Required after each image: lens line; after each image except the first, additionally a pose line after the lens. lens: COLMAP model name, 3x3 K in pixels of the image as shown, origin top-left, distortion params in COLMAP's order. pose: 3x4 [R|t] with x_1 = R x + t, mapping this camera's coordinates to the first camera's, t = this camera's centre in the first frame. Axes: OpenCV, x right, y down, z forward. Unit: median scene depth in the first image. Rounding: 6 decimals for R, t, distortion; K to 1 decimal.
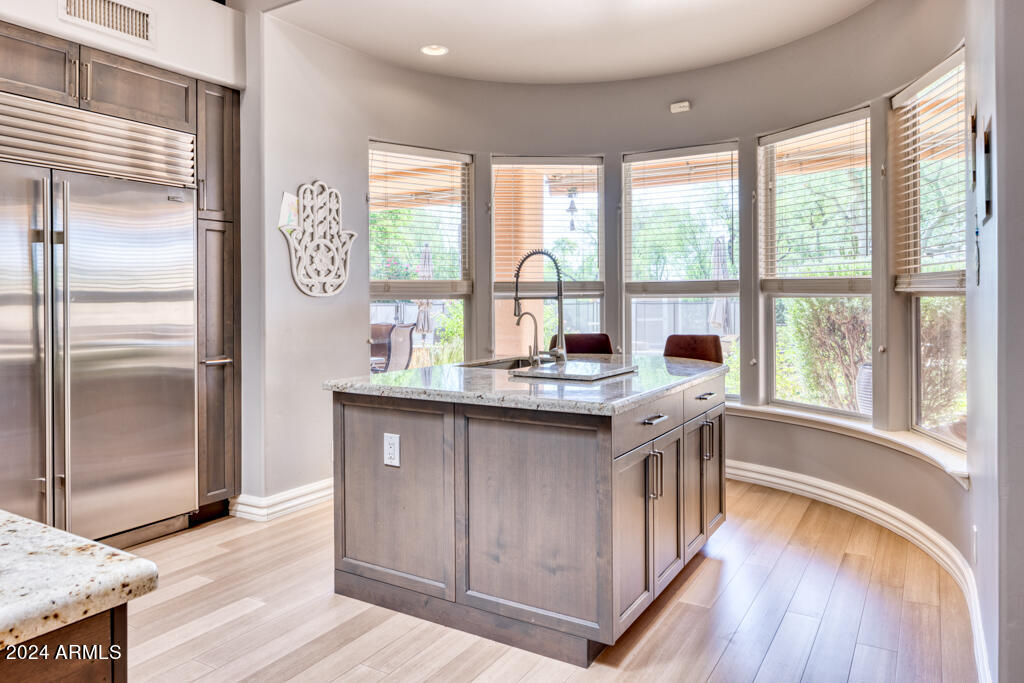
lens RADIAL K [[696.8, 0, 493.8], [0, 696.8, 303.0], [0, 0, 1]] dist [-0.017785, -0.005150]
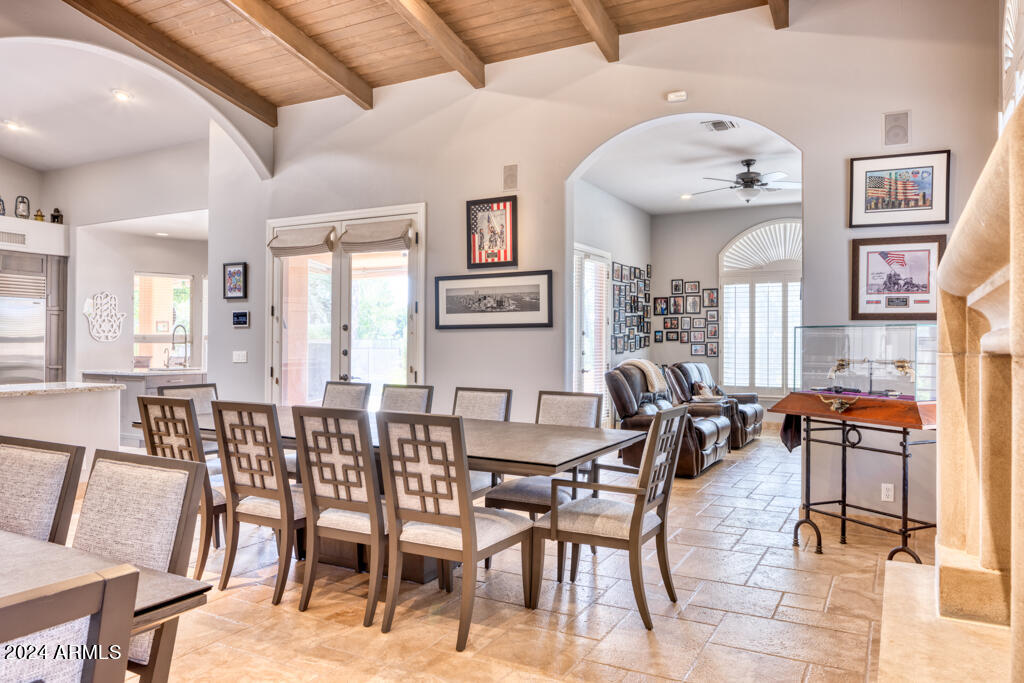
lens RADIAL K [[696.8, 0, 516.4], [0, 696.8, 336.2], [0, 0, 1]] dist [-0.017785, -0.005150]
pose [[0.997248, 0.011031, 0.073318, 1.052249], [-0.009725, 0.999788, -0.018141, 0.001996], [-0.073503, 0.017378, 0.997144, -1.563783]]
